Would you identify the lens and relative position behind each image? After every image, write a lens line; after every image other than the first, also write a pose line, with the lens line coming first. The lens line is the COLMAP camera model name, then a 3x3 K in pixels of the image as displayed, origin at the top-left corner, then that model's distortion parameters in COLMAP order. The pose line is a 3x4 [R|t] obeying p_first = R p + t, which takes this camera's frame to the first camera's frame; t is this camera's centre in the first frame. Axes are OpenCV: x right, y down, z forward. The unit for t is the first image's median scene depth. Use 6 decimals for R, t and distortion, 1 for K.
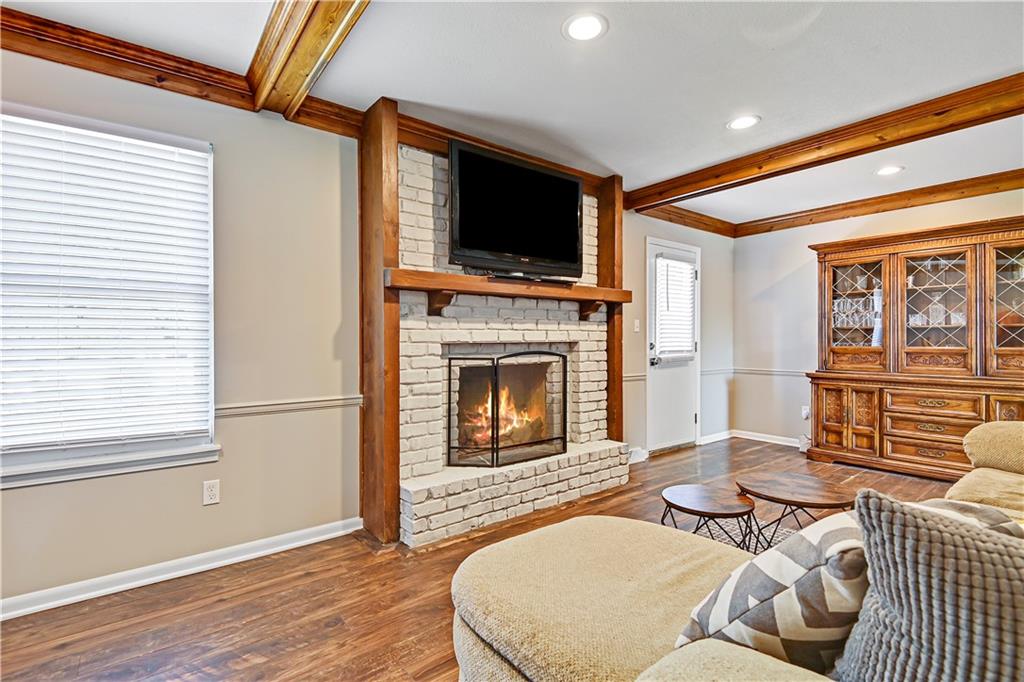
lens RADIAL K [[485.2, 0, 512.0], [0, 485.2, 341.0], [0, 0, 1]] dist [0.000718, -0.000473]
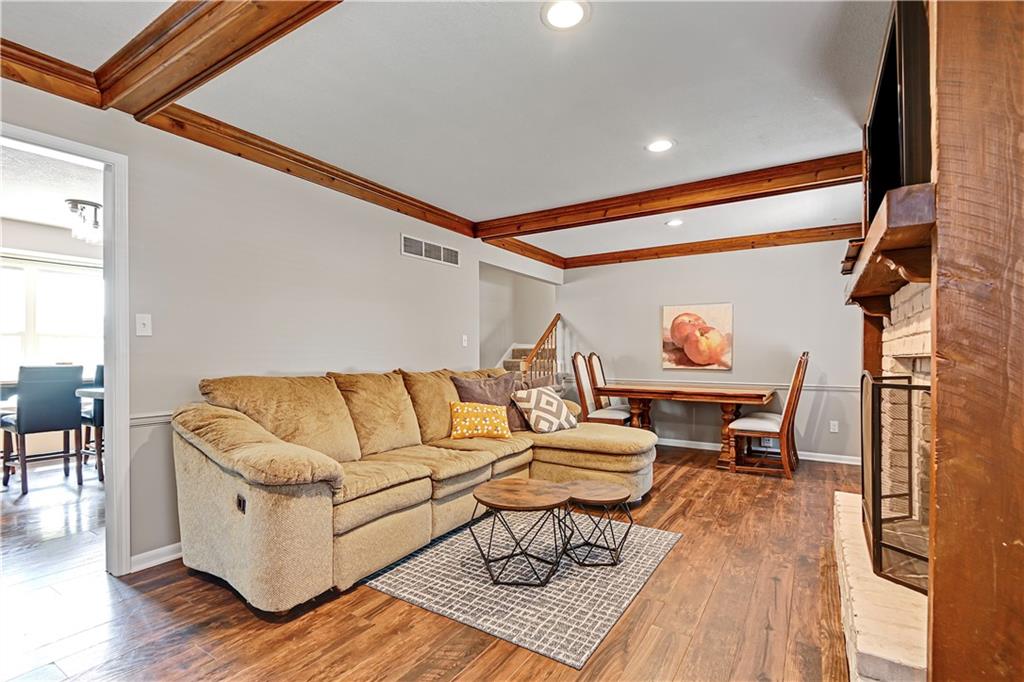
lens RADIAL K [[465.0, 0, 508.2], [0, 465.0, 357.1], [0, 0, 1]] dist [-0.001662, -0.000493]
pose [[-0.945680, -0.000346, -0.325098, 0.539114], [-0.000155, 1.000000, -0.000614, 0.003394], [0.325098, -0.000531, -0.945680, 1.120448]]
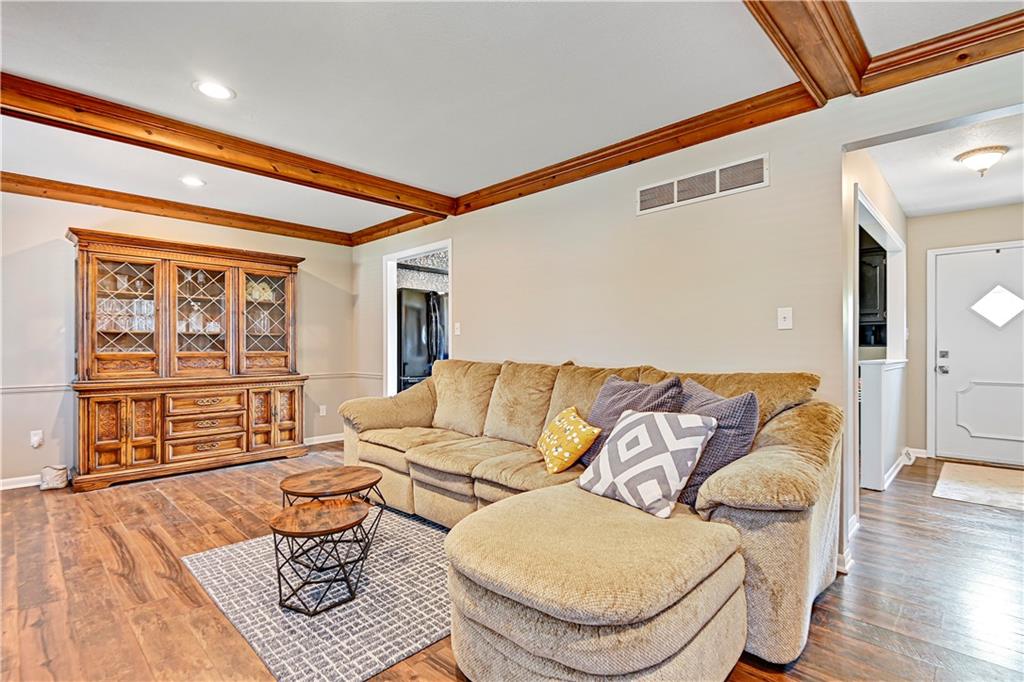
lens RADIAL K [[482.0, 0, 522.2], [0, 482.0, 346.9], [0, 0, 1]] dist [-0.003888, -0.000972]
pose [[-0.151940, 0.000323, 0.988390, -0.319493], [0.000502, 1.000000, -0.000249, 0.002187], [-0.988390, 0.000459, -0.151940, 0.426691]]
